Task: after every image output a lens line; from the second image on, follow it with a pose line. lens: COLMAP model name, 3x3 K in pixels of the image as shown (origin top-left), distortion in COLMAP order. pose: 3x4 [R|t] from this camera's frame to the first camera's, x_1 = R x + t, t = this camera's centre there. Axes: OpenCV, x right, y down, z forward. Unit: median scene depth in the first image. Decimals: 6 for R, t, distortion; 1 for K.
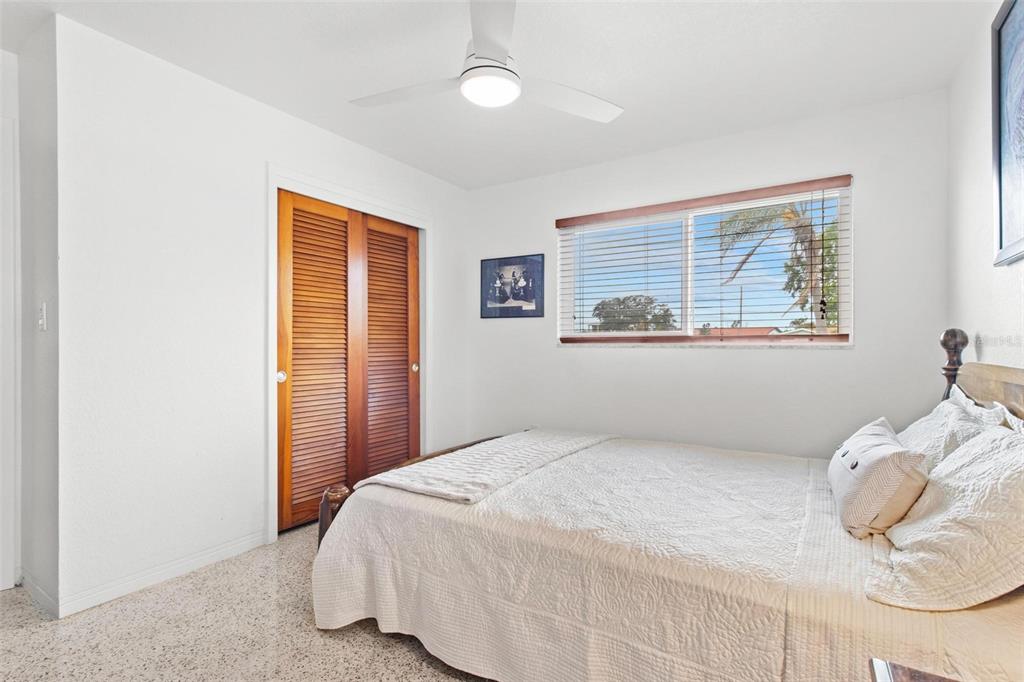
lens RADIAL K [[482.5, 0, 518.4], [0, 482.5, 342.1], [0, 0, 1]] dist [-0.000875, 0.000712]
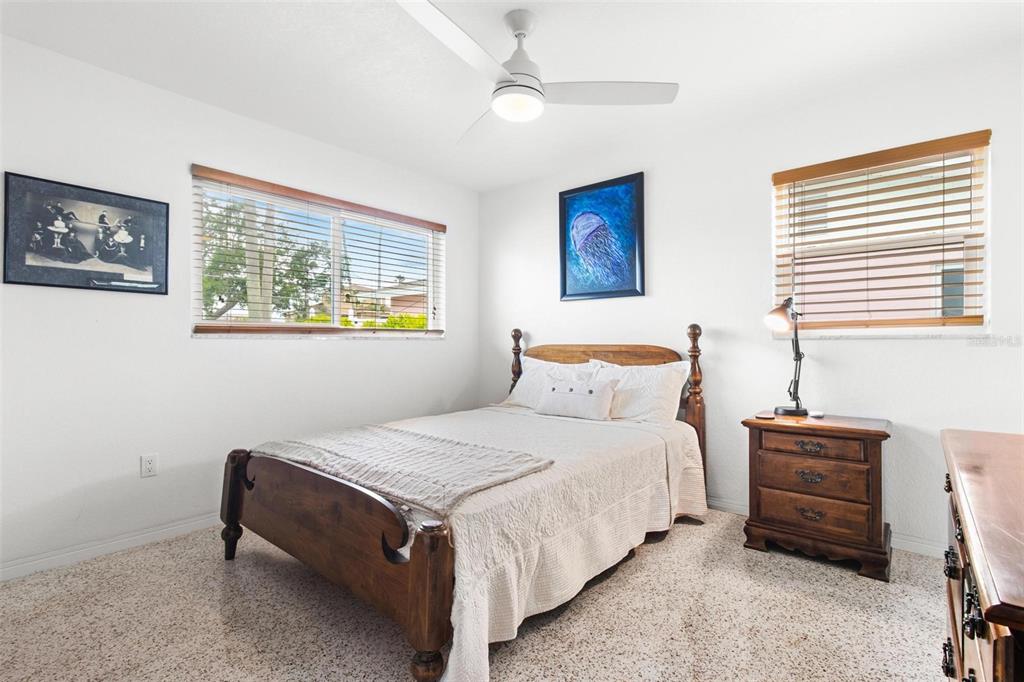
lens RADIAL K [[482.5, 0, 517.5], [0, 482.5, 341.6], [0, 0, 1]] dist [-0.000875, 0.000712]
pose [[0.127302, -0.003109, 0.991859, -0.558758], [-0.006705, 0.999970, 0.003995, 0.009292], [-0.991841, -0.007159, 0.127278, 0.400212]]
